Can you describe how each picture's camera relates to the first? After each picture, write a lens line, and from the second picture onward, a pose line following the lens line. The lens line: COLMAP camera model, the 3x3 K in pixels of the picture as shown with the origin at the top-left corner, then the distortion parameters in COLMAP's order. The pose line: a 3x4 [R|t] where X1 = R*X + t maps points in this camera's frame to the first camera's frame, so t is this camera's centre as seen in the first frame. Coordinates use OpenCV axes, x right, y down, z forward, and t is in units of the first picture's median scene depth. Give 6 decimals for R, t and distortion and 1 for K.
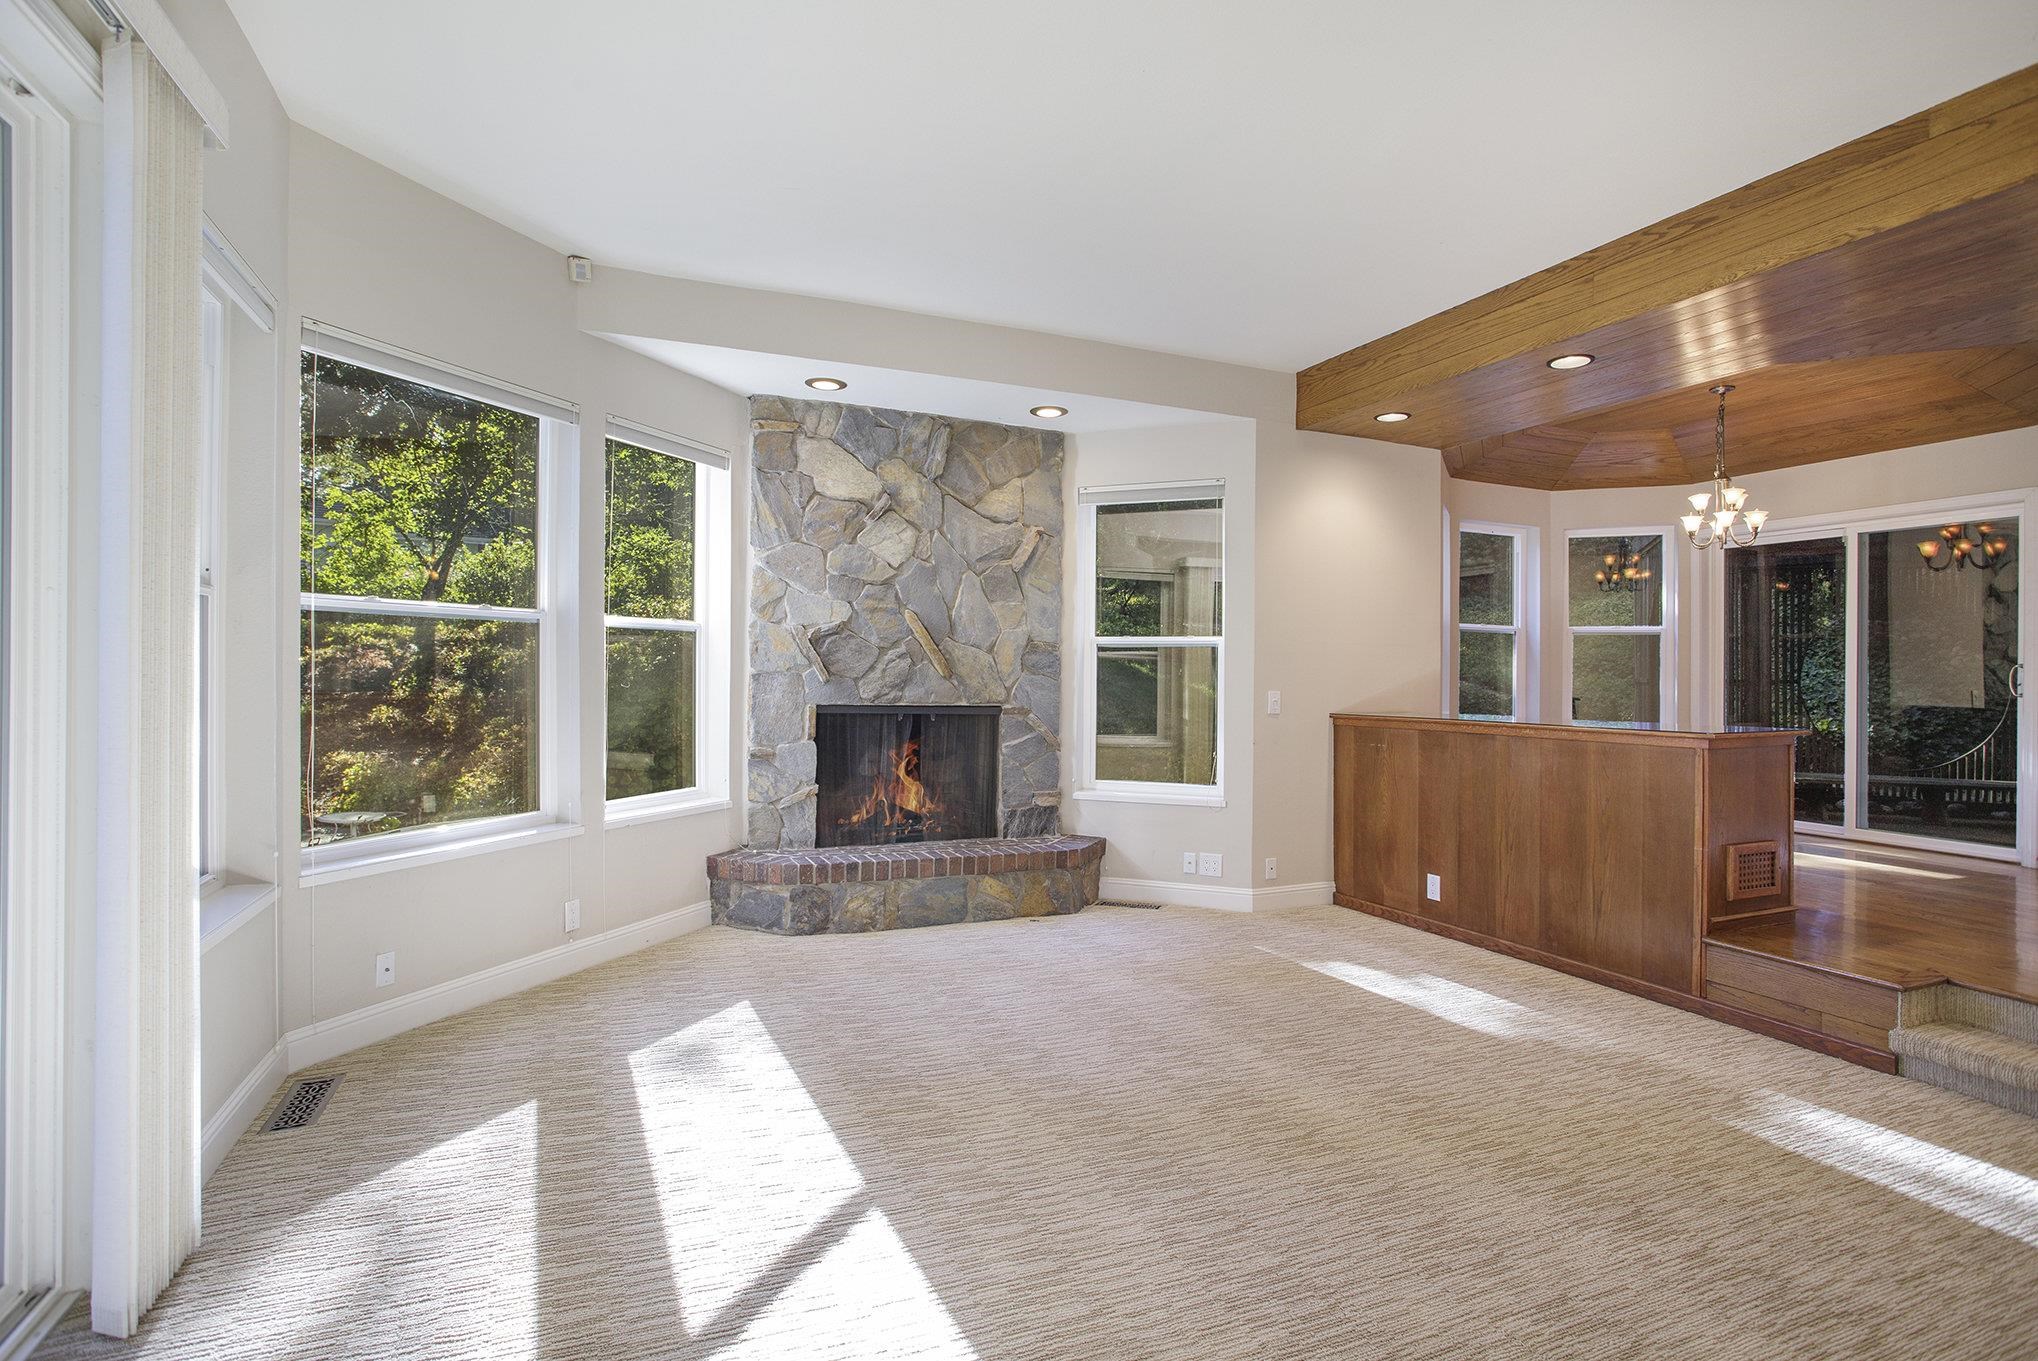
lens RADIAL K [[1006.4, 0, 1014.1], [0, 1006.4, 670.7], [0, 0, 1]] dist [-0.047395, 0.016465]
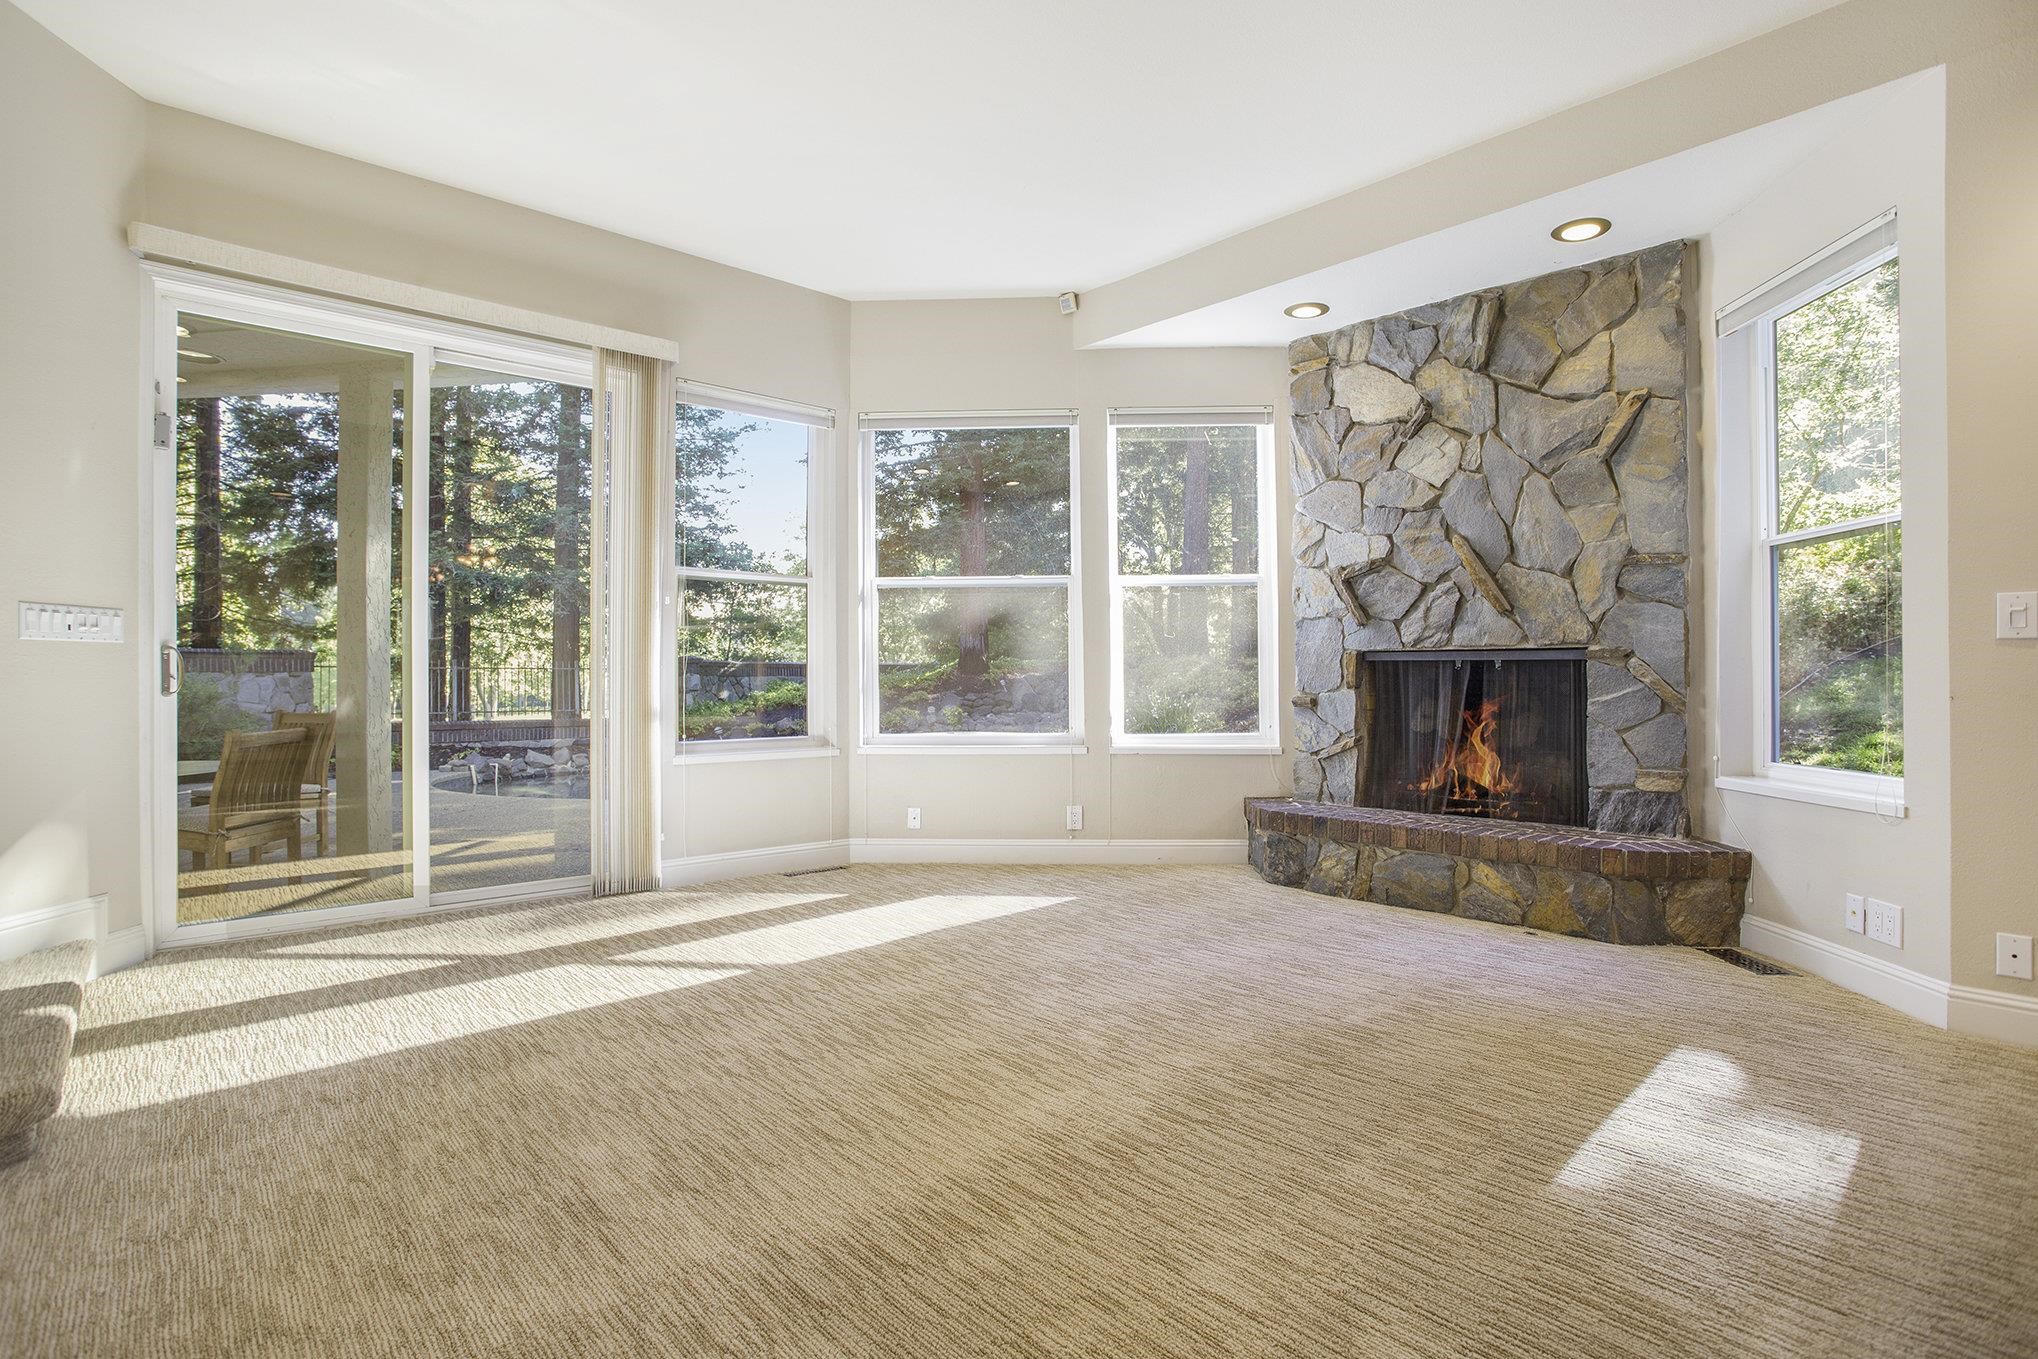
lens RADIAL K [[1006.4, 0, 1013.2], [0, 1006.4, 659.6], [0, 0, 1]] dist [-0.047395, 0.016465]
pose [[0.331117, -0.028518, -0.943159, 0.556437], [0.008151, 0.999592, -0.027363, 0.063323], [0.943554, 0.001373, 0.331214, 0.388072]]
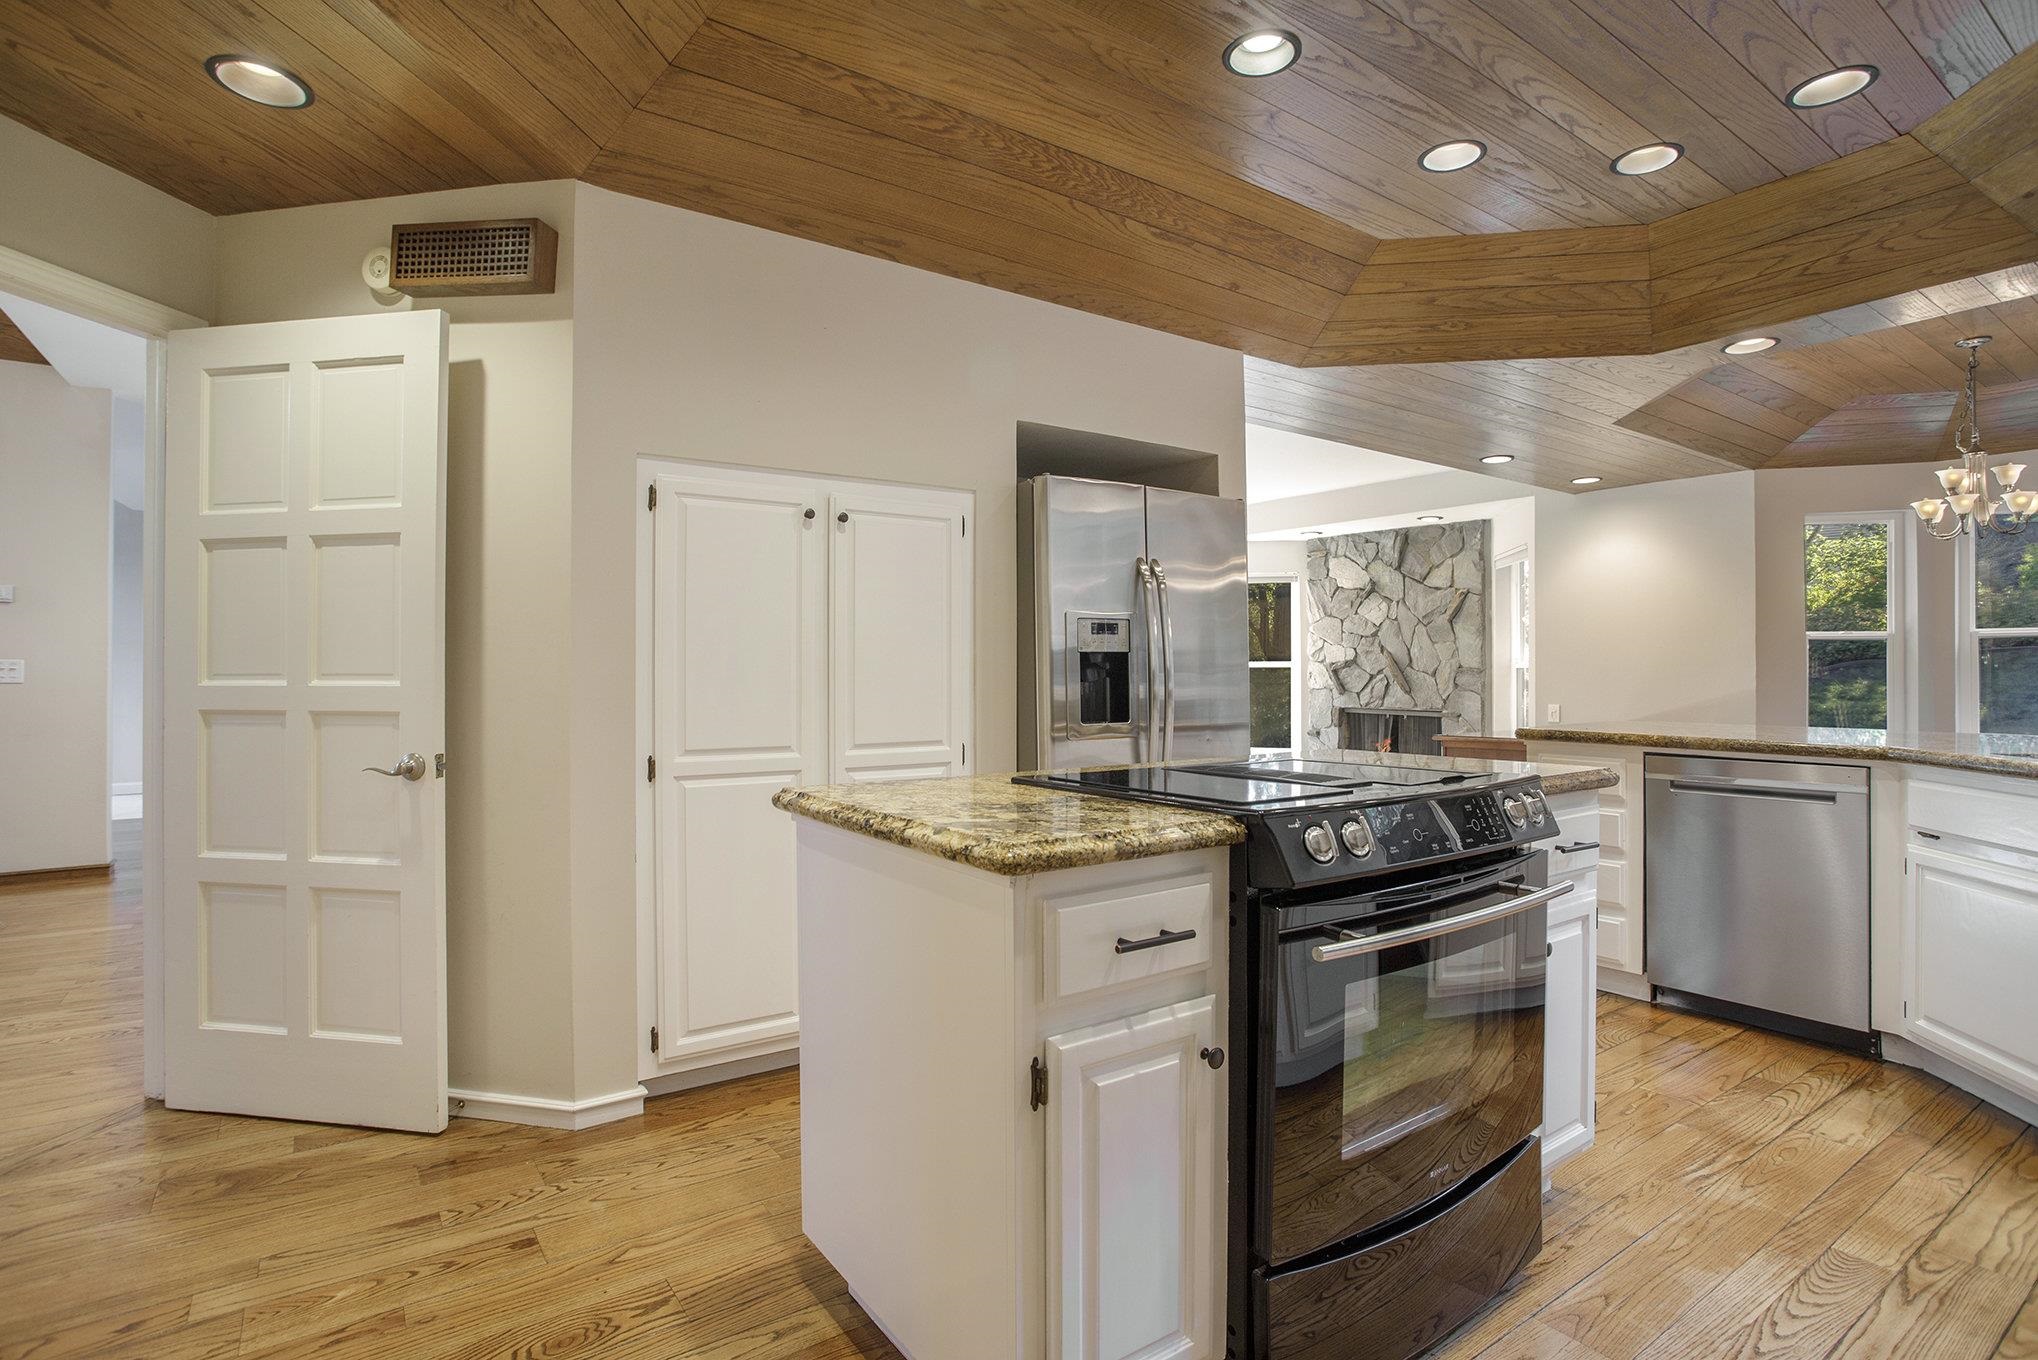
lens RADIAL K [[1006.4, 0, 1013.5], [0, 1006.4, 646.2], [0, 0, 1]] dist [-0.047395, 0.016465]
pose [[0.224388, -0.036240, -0.973826, 1.369232], [0.003319, 0.999331, -0.036424, -0.010840], [0.974494, 0.004941, 0.224358, 0.042861]]
